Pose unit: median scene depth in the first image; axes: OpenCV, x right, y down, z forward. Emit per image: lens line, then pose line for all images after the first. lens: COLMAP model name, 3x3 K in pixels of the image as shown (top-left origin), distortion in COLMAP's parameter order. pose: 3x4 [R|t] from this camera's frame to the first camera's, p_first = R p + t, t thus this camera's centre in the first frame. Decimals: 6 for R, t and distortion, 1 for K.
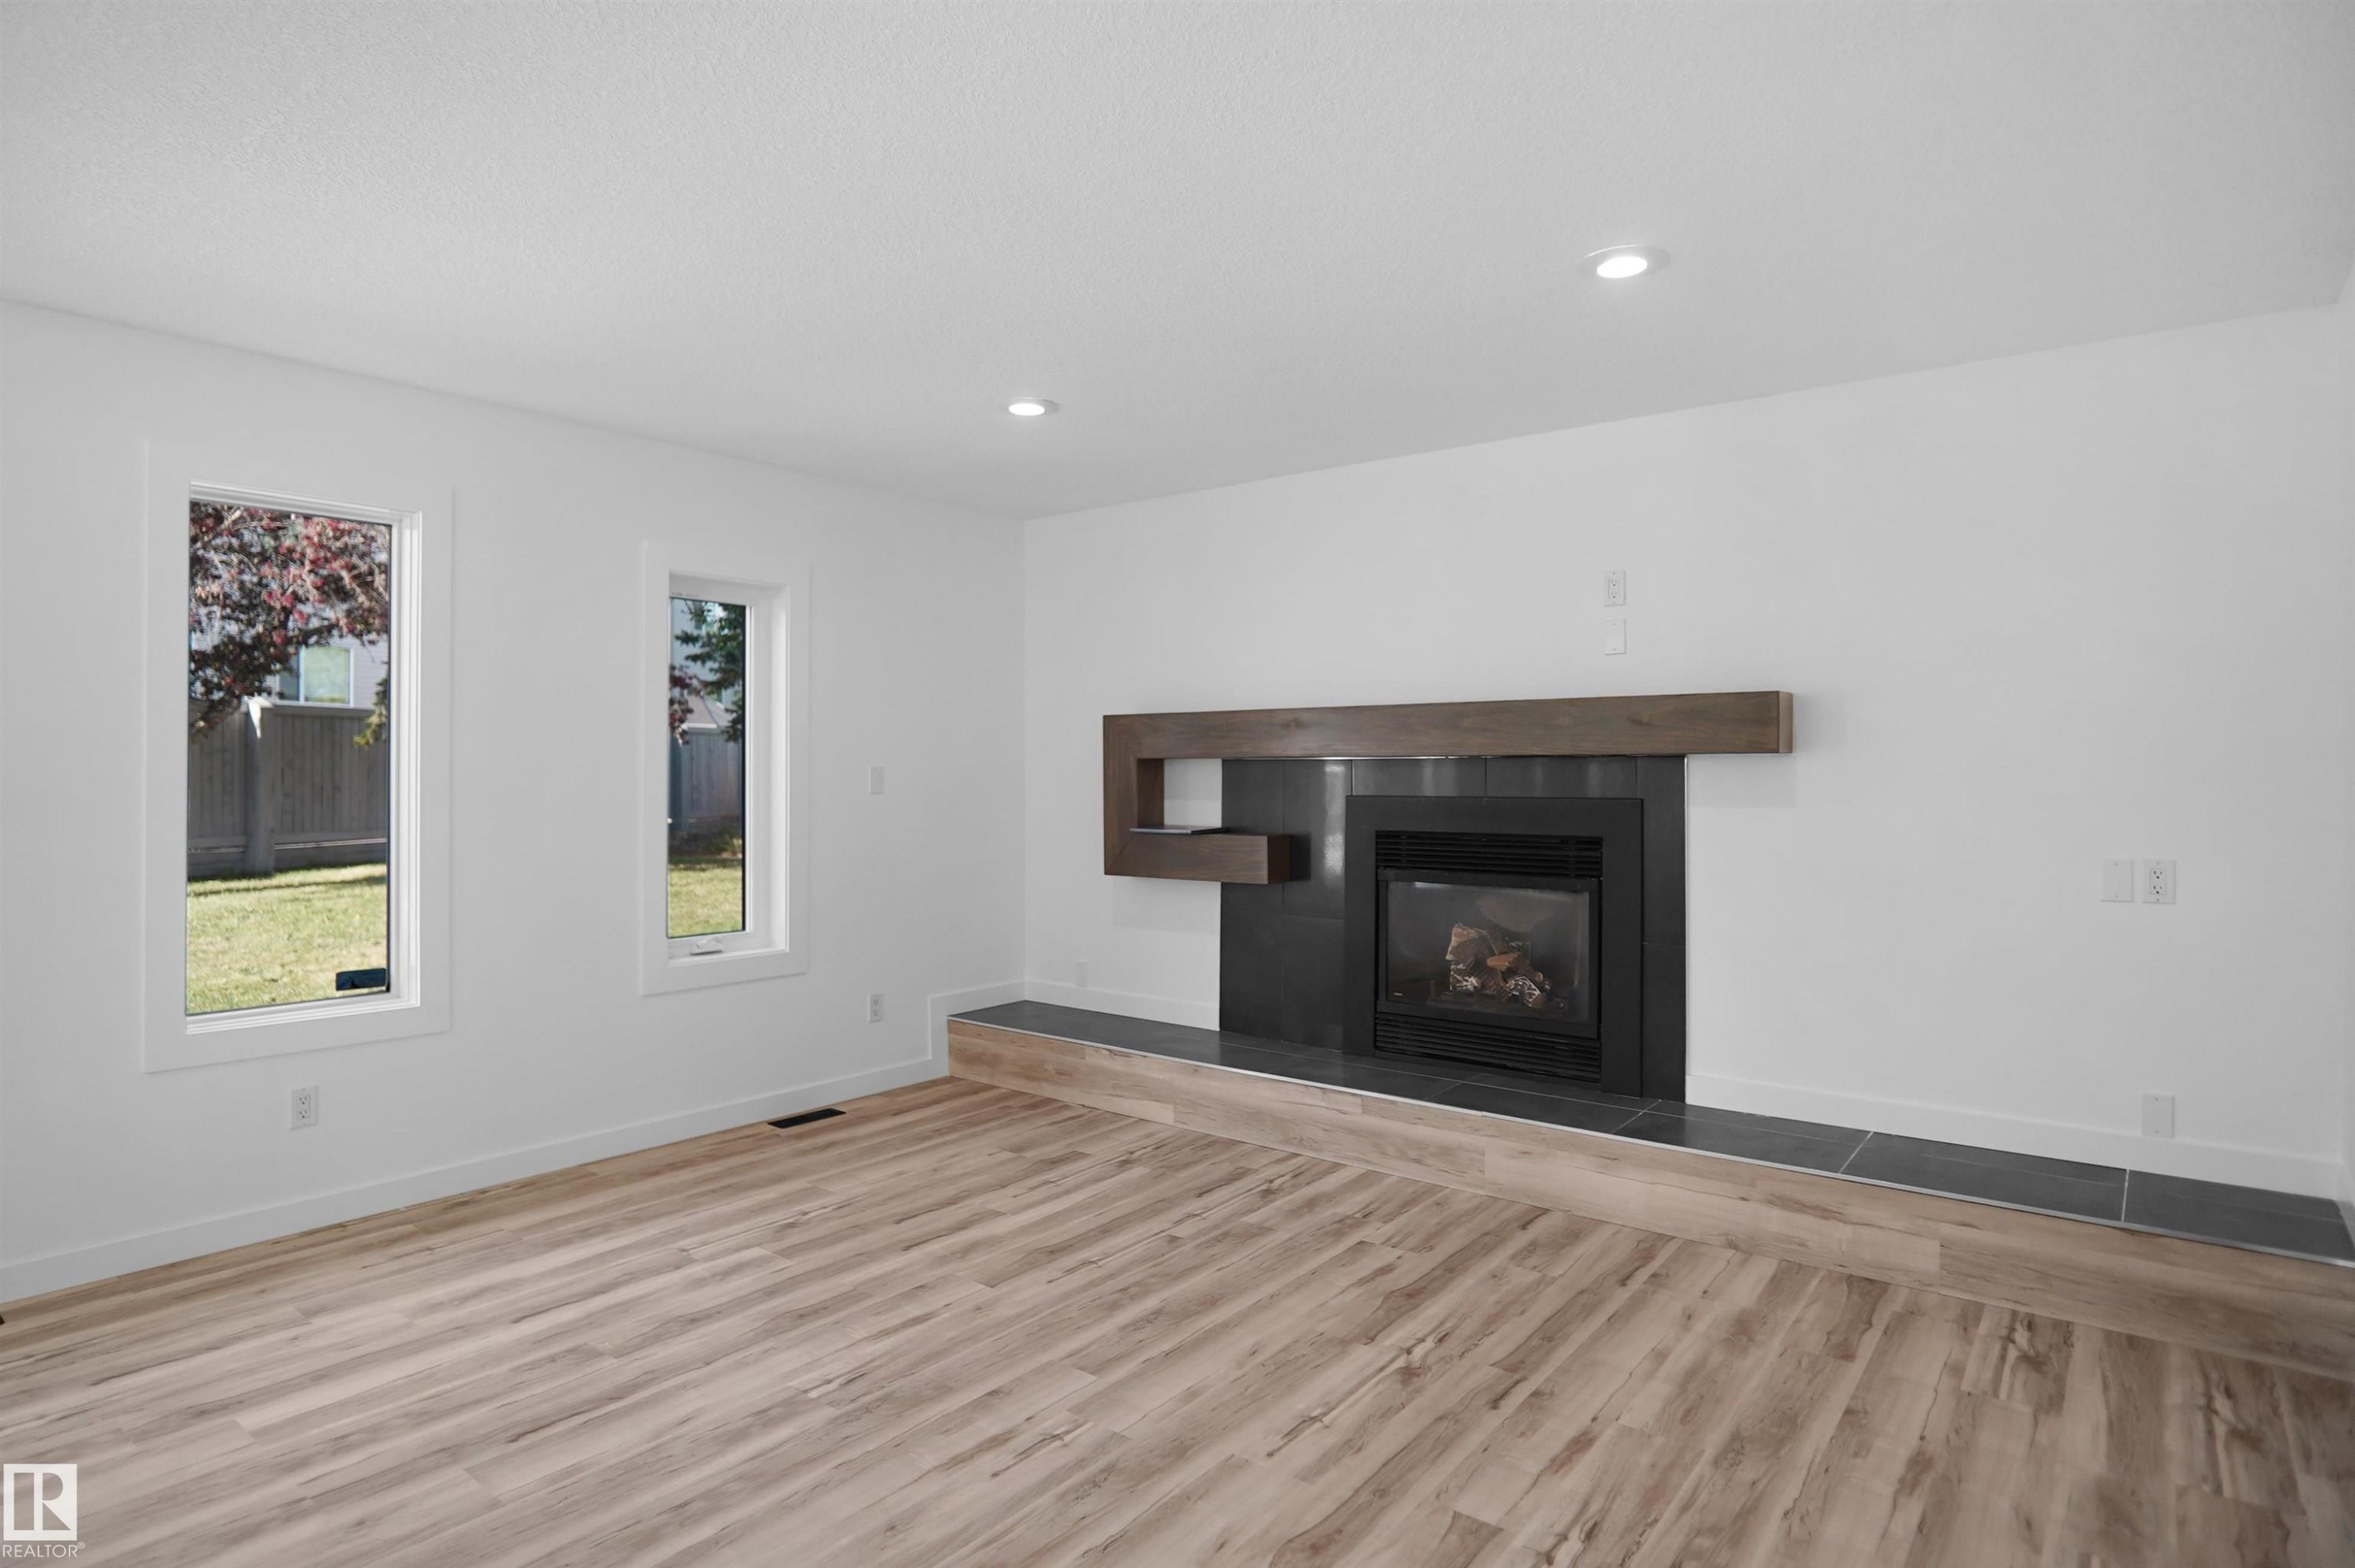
lens RADIAL K [[1273.4, 0, 1155.1], [0, 1273.4, 764.4], [0, 0, 1]] dist [-0.035071, 0.010373]
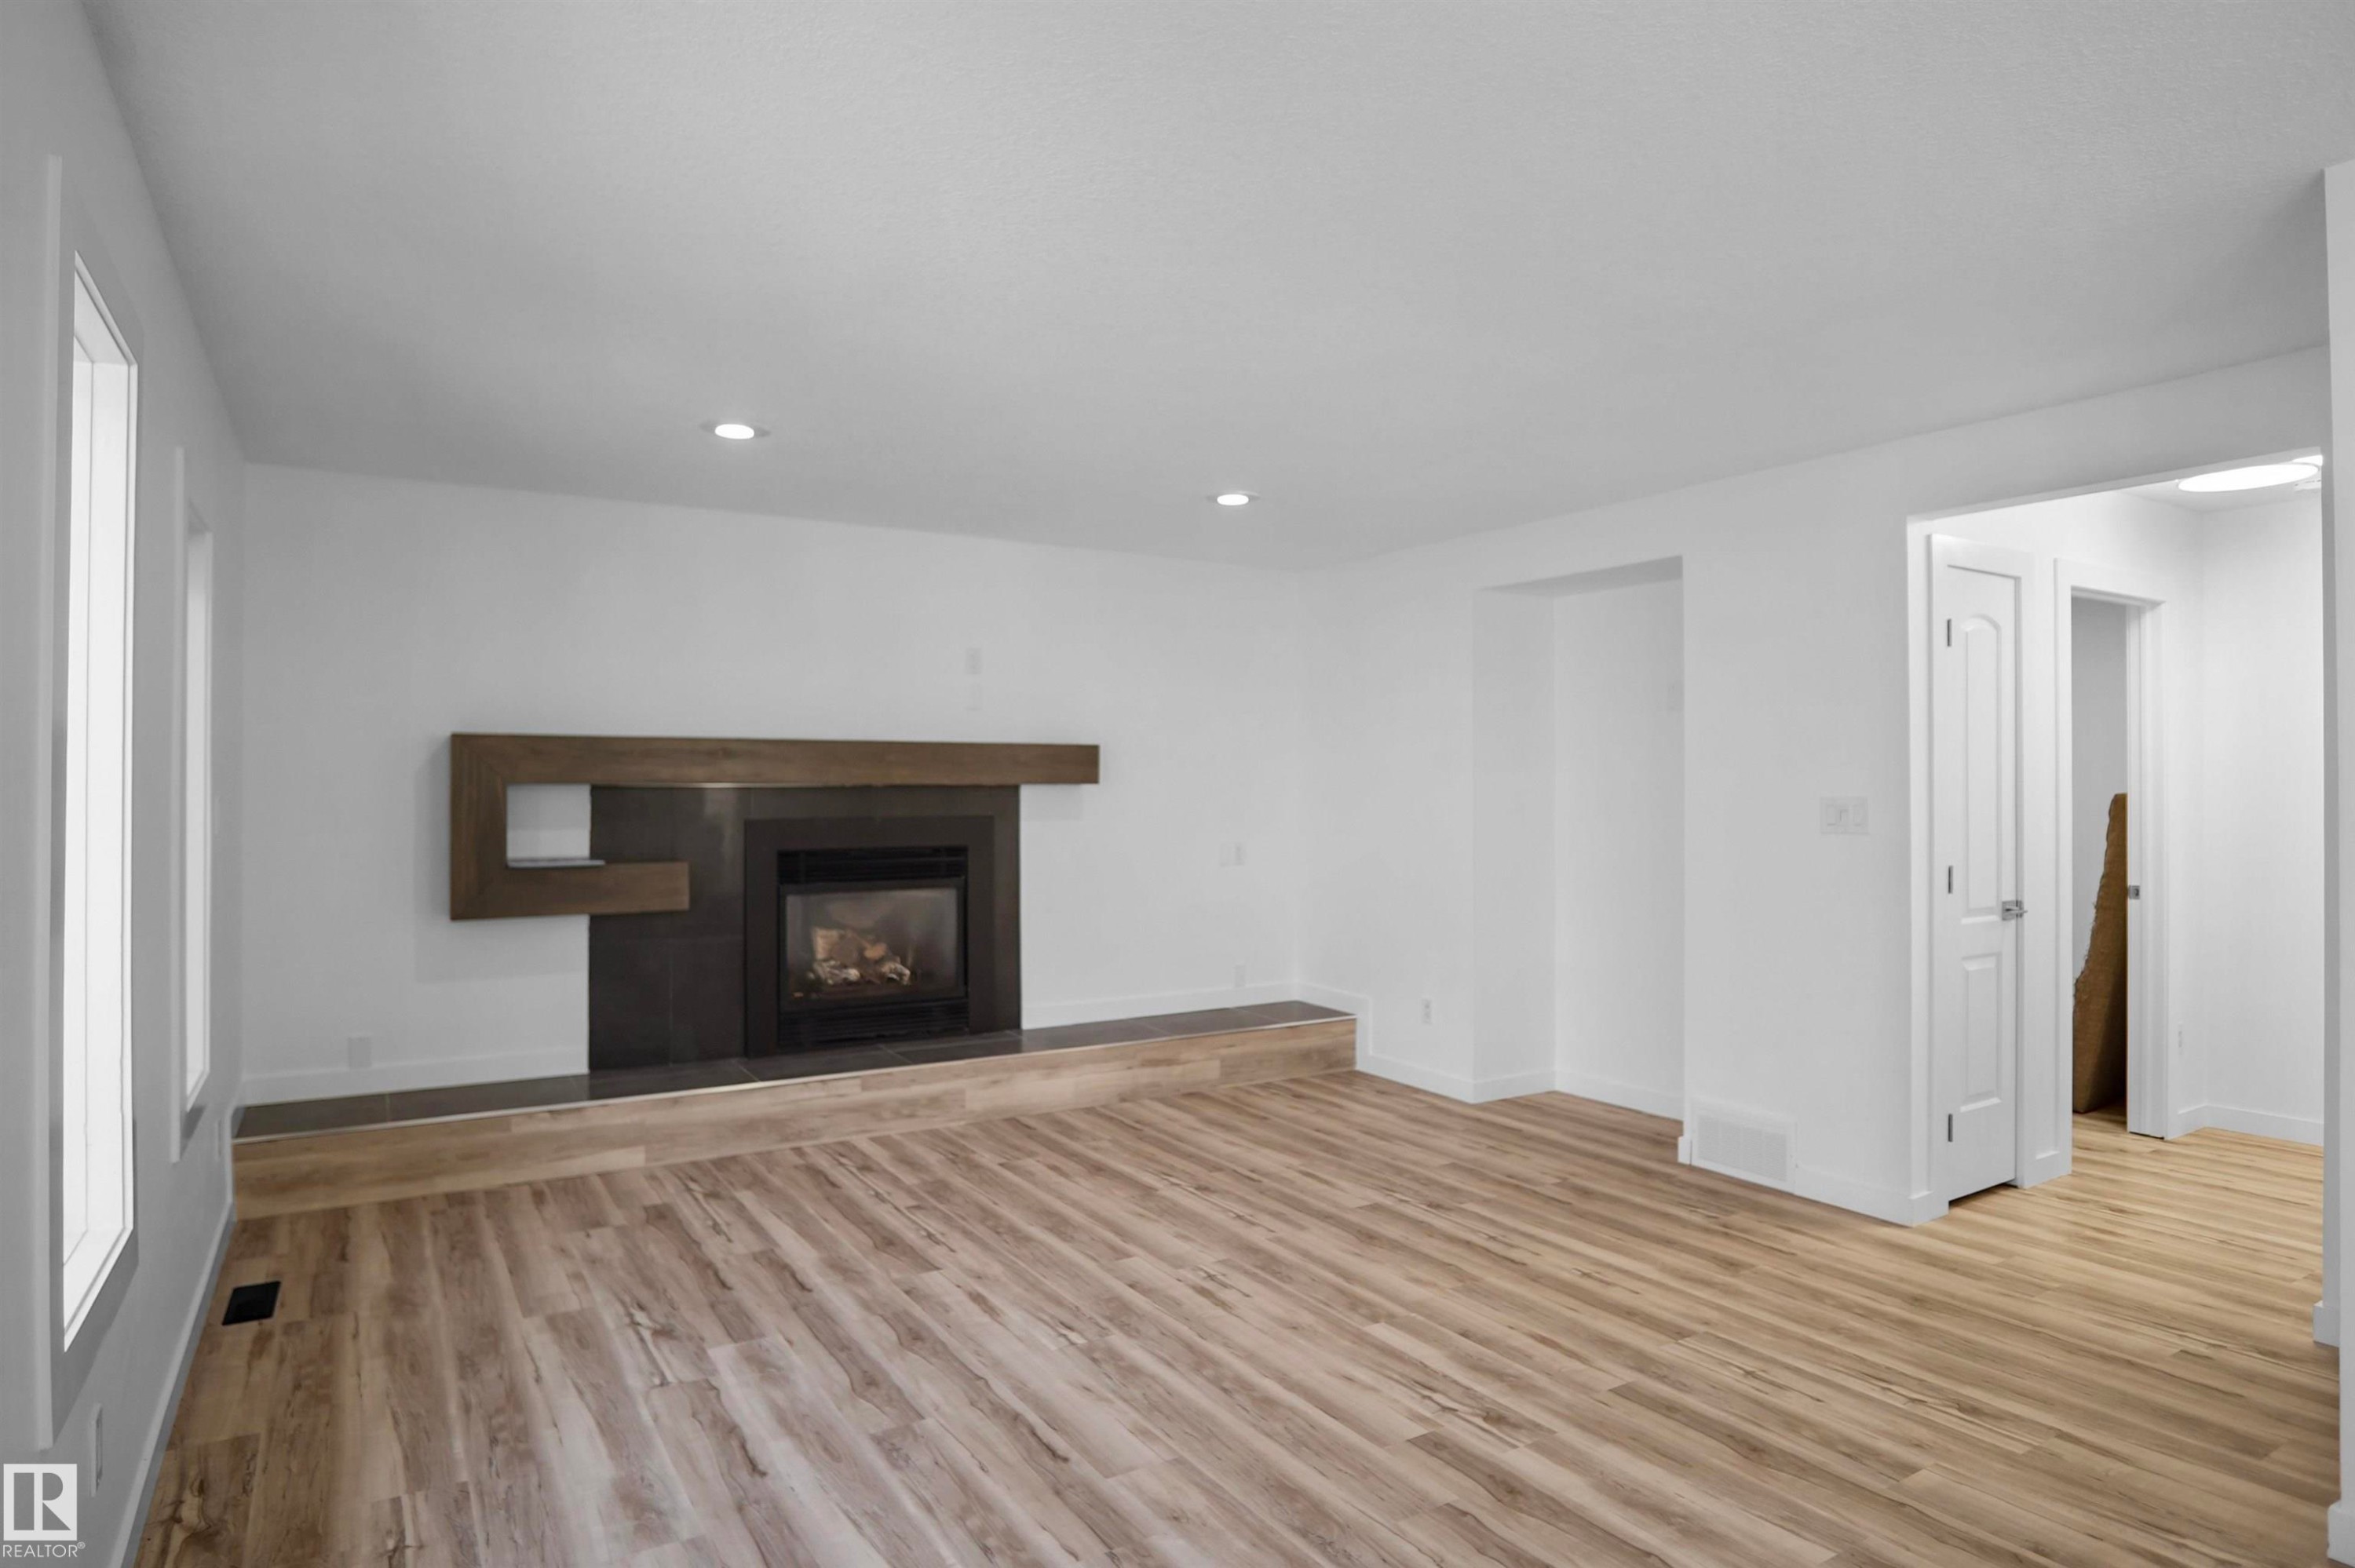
lens RADIAL K [[1324.8, 0, 1162.7], [0, 1324.8, 775.1], [0, 0, 1]] dist [-0.035628, 0.010127]
pose [[0.341911, 0.005442, 0.939716, -0.976470], [-0.006679, 0.999972, -0.003361, -0.014883], [-0.939708, -0.005127, 0.341938, 0.360065]]
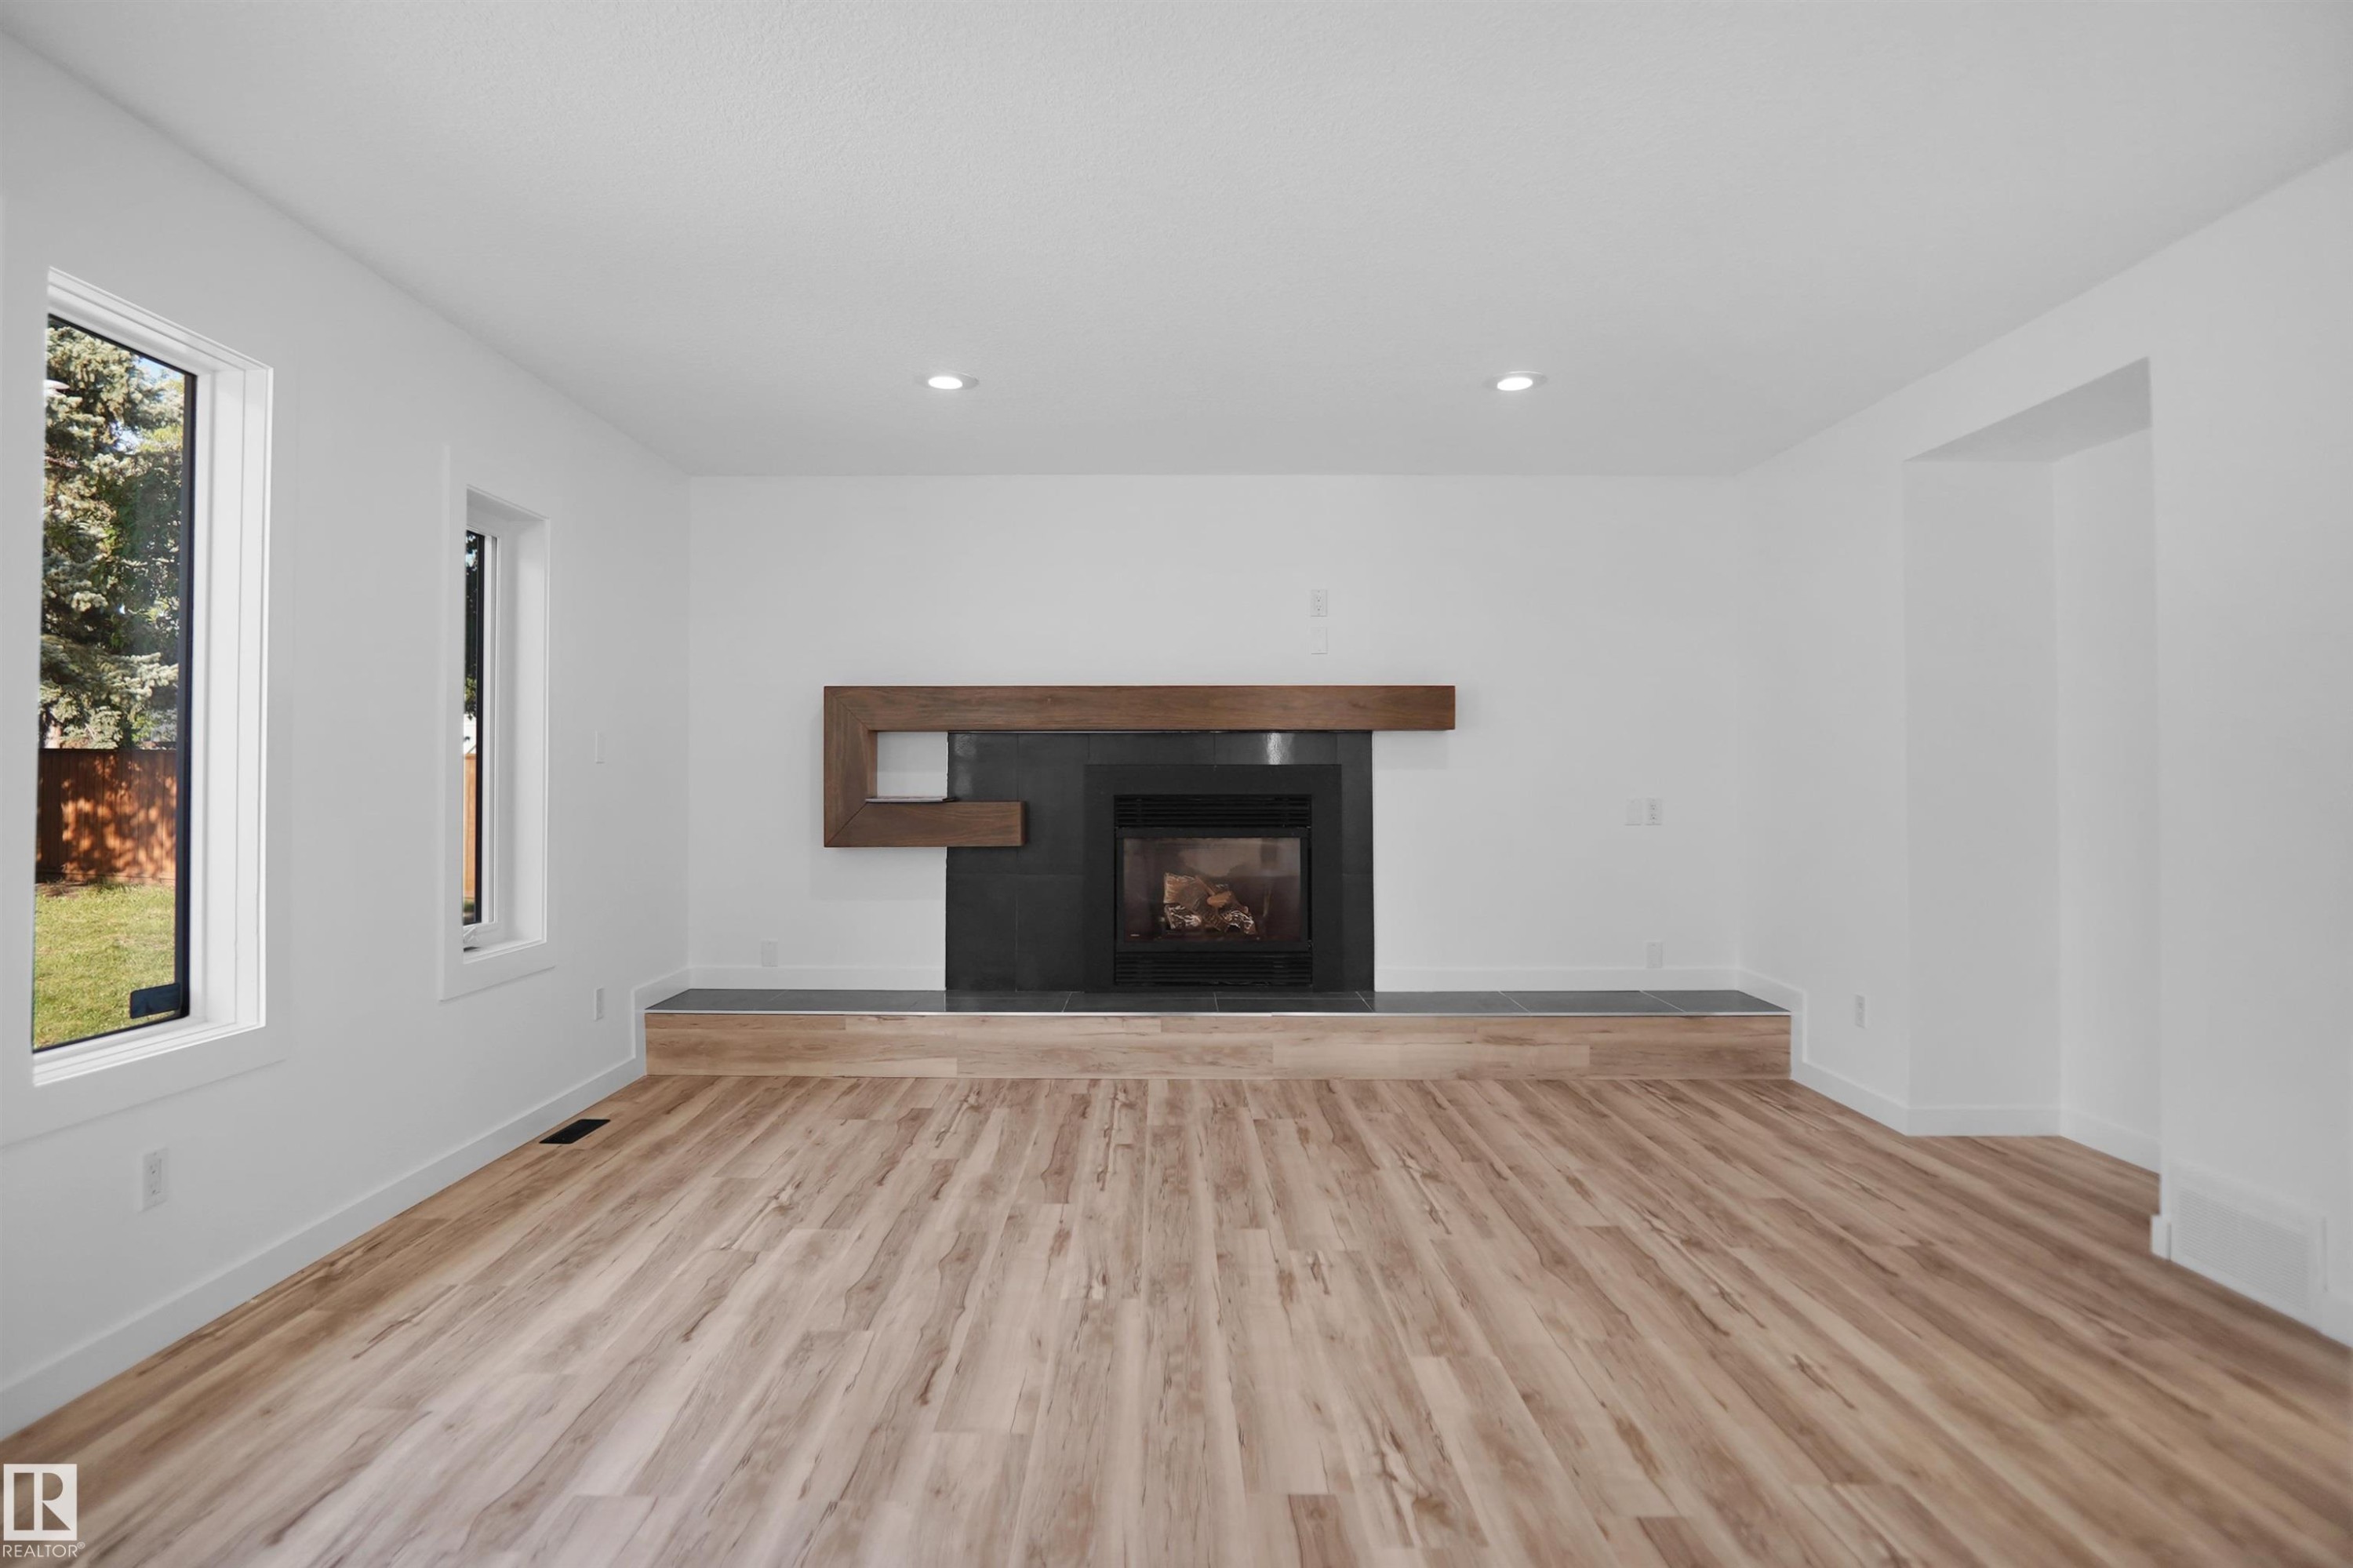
lens RADIAL K [[1272.6, 0, 1154.1], [0, 1272.6, 764.4], [0, 0, 1]] dist [-0.035071, 0.010373]
pose [[0.785899, 0.006947, 0.618316, -0.628731], [-0.002981, 0.999968, -0.007445, 0.040353], [-0.618348, 0.004008, 0.785894, 0.089512]]
